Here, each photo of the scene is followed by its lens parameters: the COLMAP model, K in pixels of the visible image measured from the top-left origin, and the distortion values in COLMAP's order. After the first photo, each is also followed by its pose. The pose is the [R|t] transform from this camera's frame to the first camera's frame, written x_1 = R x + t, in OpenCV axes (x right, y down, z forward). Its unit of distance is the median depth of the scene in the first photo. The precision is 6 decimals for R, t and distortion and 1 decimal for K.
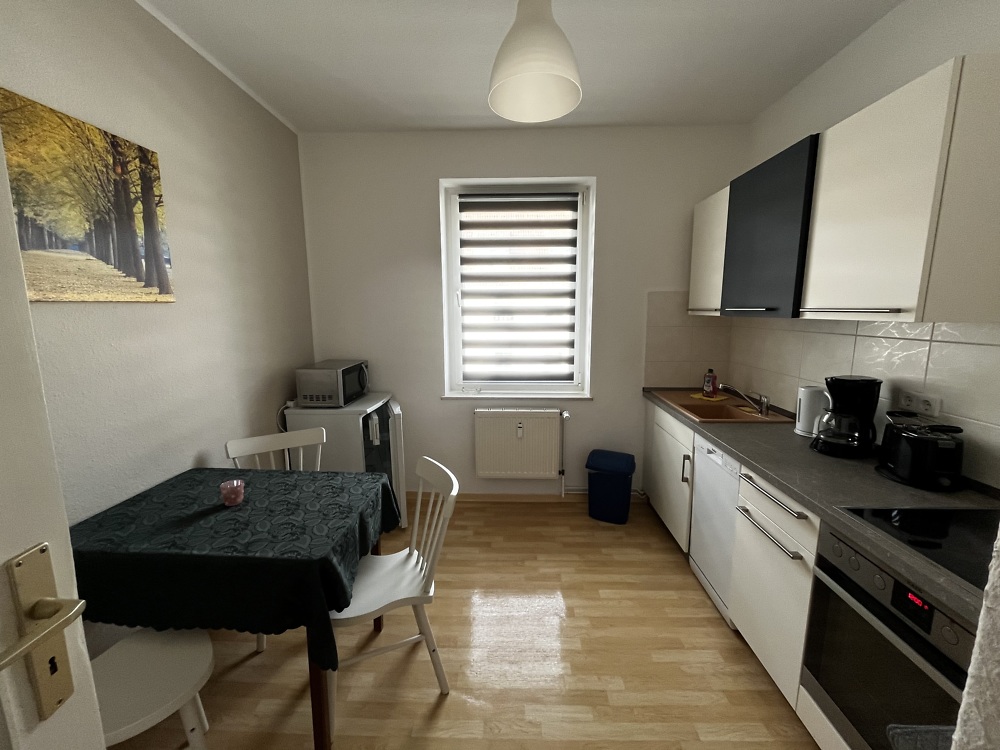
lens RADIAL K [[469.5, 0, 498.6], [0, 469.5, 377.7], [0, 0, 1]] dist [0.000290, 0.000012]
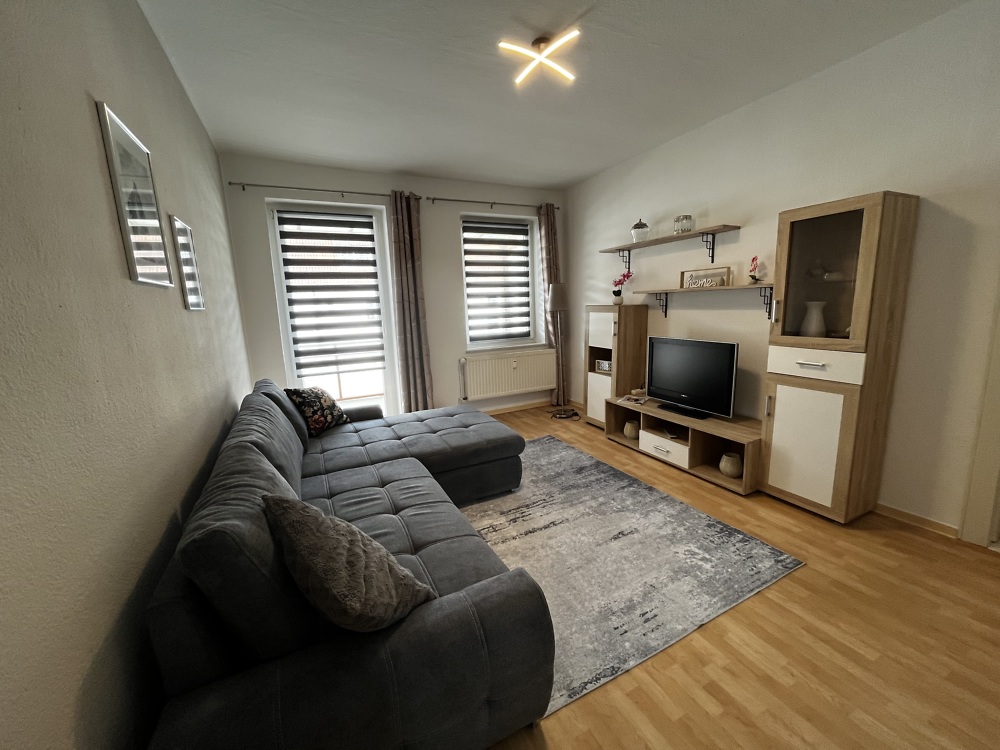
lens RADIAL K [[398.8, 0, 496.2], [0, 398.8, 374.5], [0, 0, 1]] dist [-0.011444, -0.000577]
pose [[0.883617, -0.111510, 0.454738, -0.635195], [0.109501, 0.993508, 0.030849, 0.087581], [-0.455226, 0.022535, 0.890091, -0.215494]]
